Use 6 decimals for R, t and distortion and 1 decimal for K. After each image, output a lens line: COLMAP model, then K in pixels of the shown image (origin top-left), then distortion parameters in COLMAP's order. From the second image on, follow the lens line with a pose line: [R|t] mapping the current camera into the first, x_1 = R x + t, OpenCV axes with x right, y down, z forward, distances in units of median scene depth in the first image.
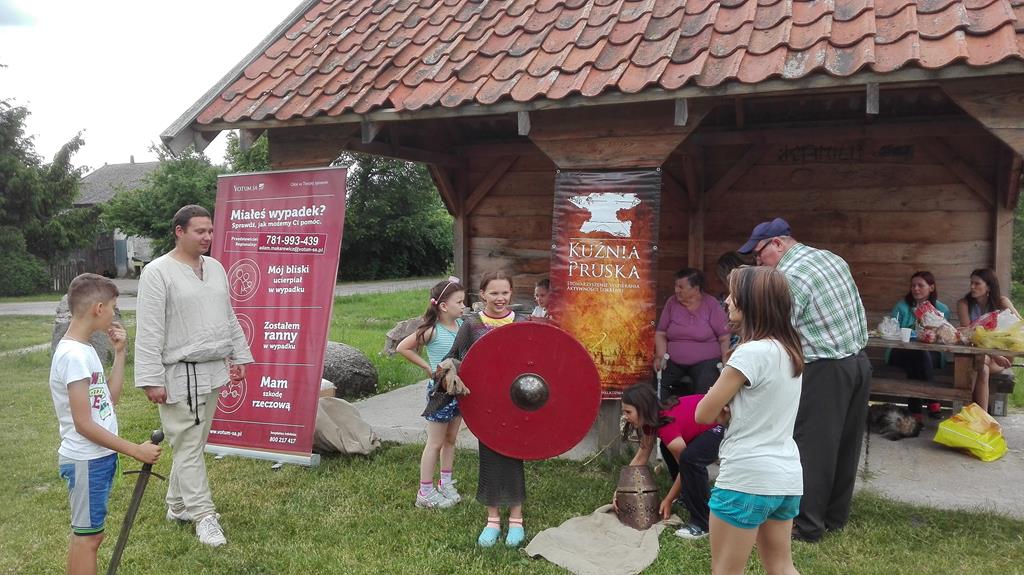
lens RADIAL K [[829.7, 0, 512.0], [0, 829.7, 310.4], [0, 0, 1]] dist [0.114569, -0.229940]
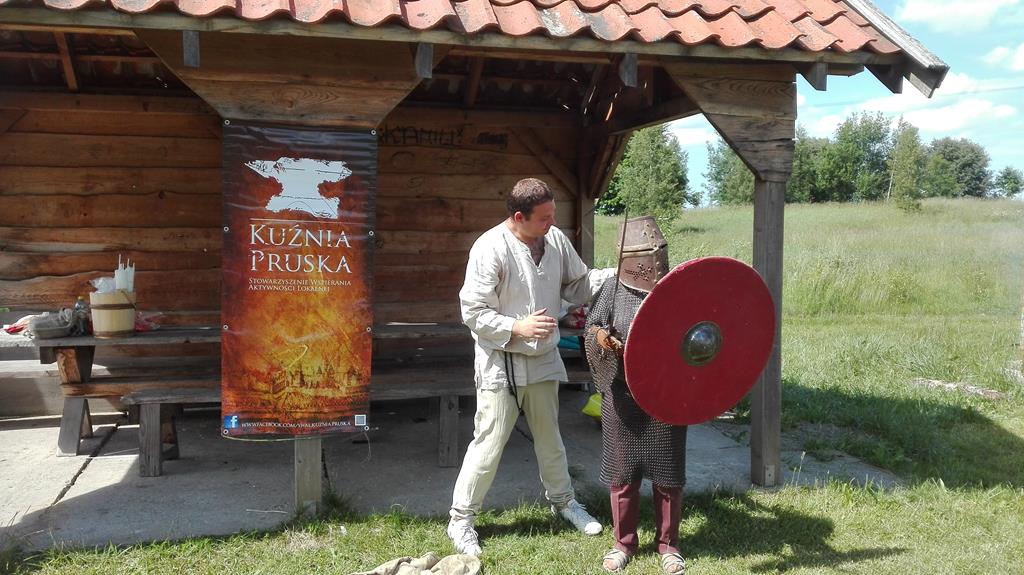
lens RADIAL K [[829.7, 0, 512.0], [0, 829.7, 310.4], [0, 0, 1]] dist [0.114569, -0.229940]
pose [[0.758852, -0.063447, 0.648165, -0.237257], [0.061808, 0.997767, 0.025305, -0.012707], [-0.648324, 0.020859, 0.761079, 0.303896]]
